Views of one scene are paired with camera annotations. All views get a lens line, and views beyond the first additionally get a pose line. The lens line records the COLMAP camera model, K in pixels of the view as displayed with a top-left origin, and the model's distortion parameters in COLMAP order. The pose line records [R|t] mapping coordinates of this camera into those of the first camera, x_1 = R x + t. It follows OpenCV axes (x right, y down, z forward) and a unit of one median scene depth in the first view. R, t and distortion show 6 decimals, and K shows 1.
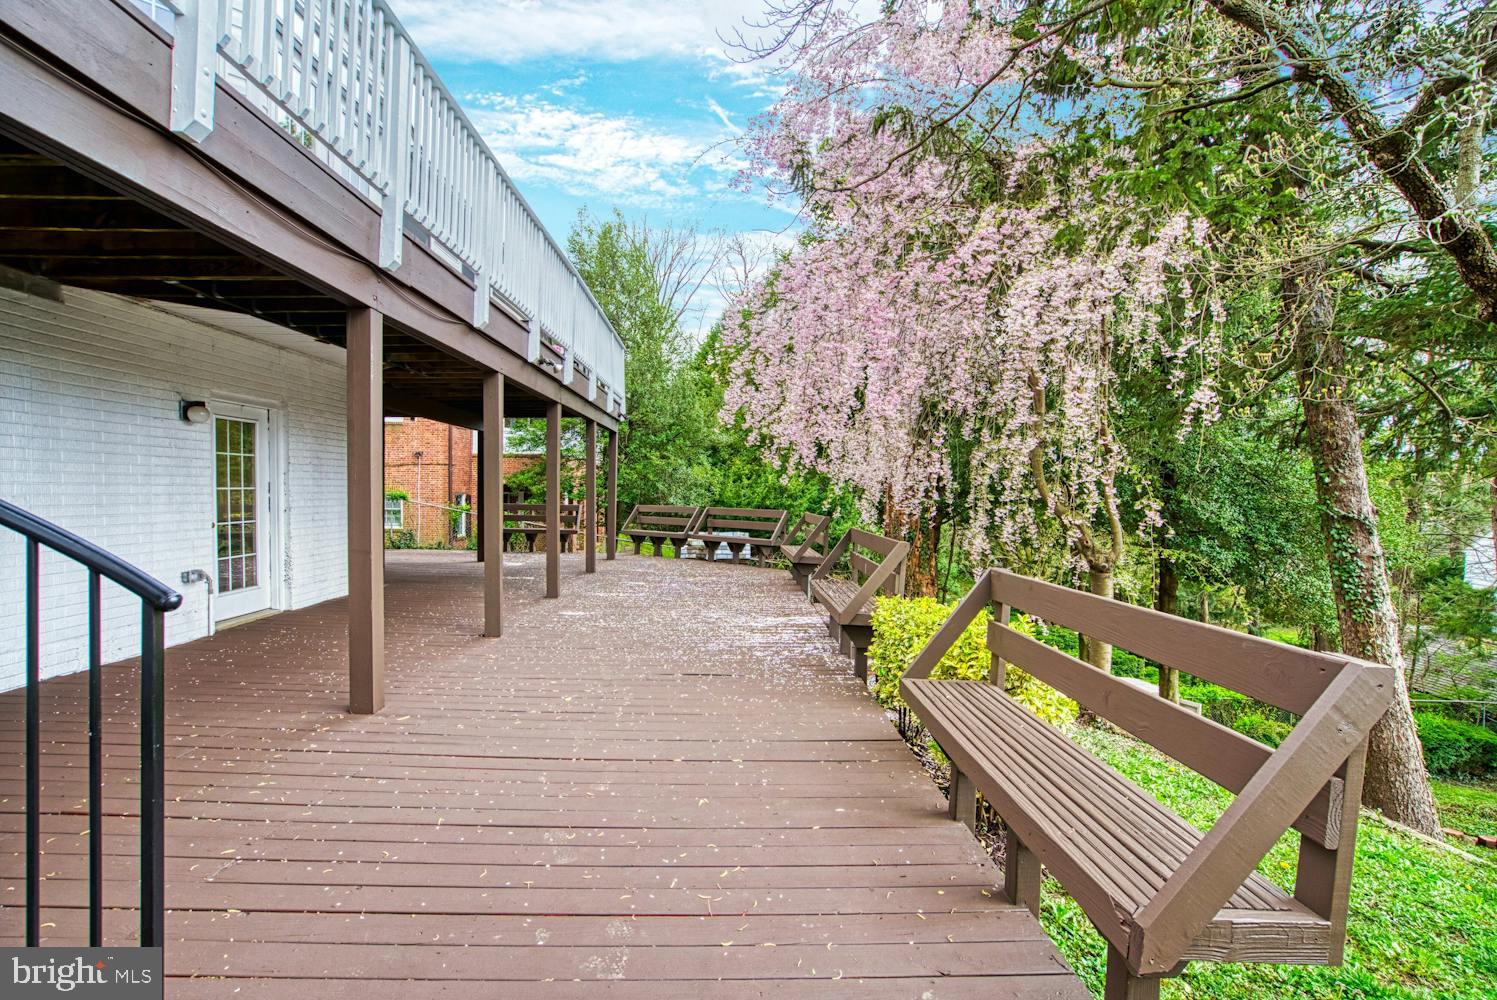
lens RADIAL K [[690.0, 0, 743.3], [0, 690.0, 505.9], [0, 0, 1]] dist [-0.003521, -0.000222]
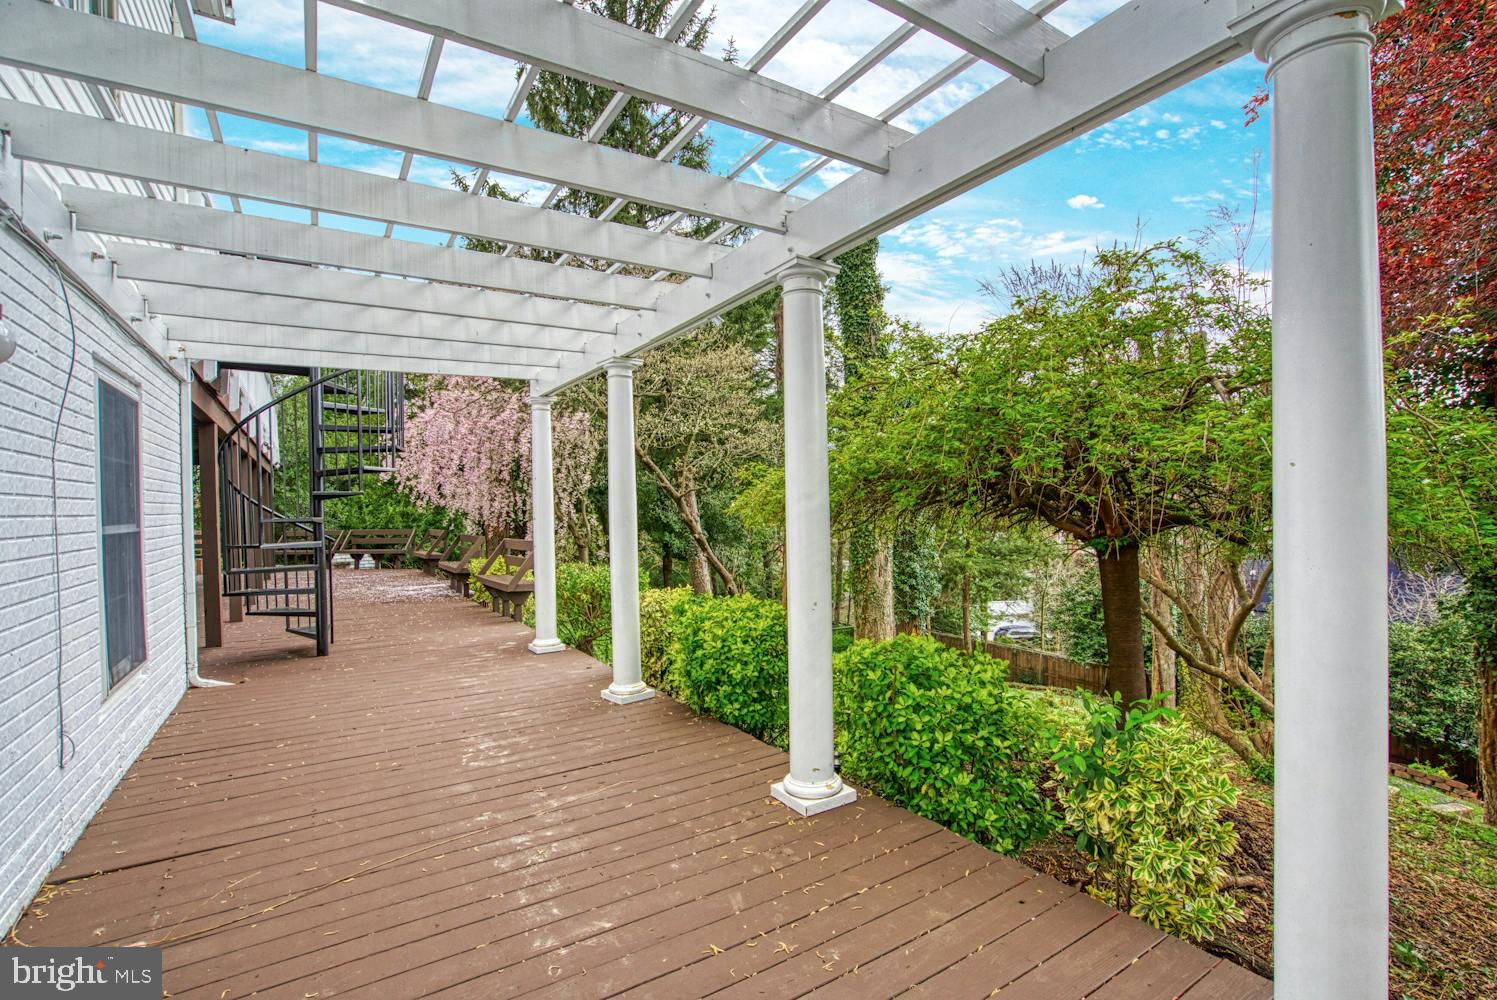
lens RADIAL K [[690.0, 0, 743.3], [0, 690.0, 505.9], [0, 0, 1]] dist [-0.003521, -0.000222]
pose [[0.859199, -0.032603, 0.510602, -0.113619], [0.046464, 0.998816, -0.014410, 0.013949], [-0.509527, 0.036106, 0.859697, -0.836683]]
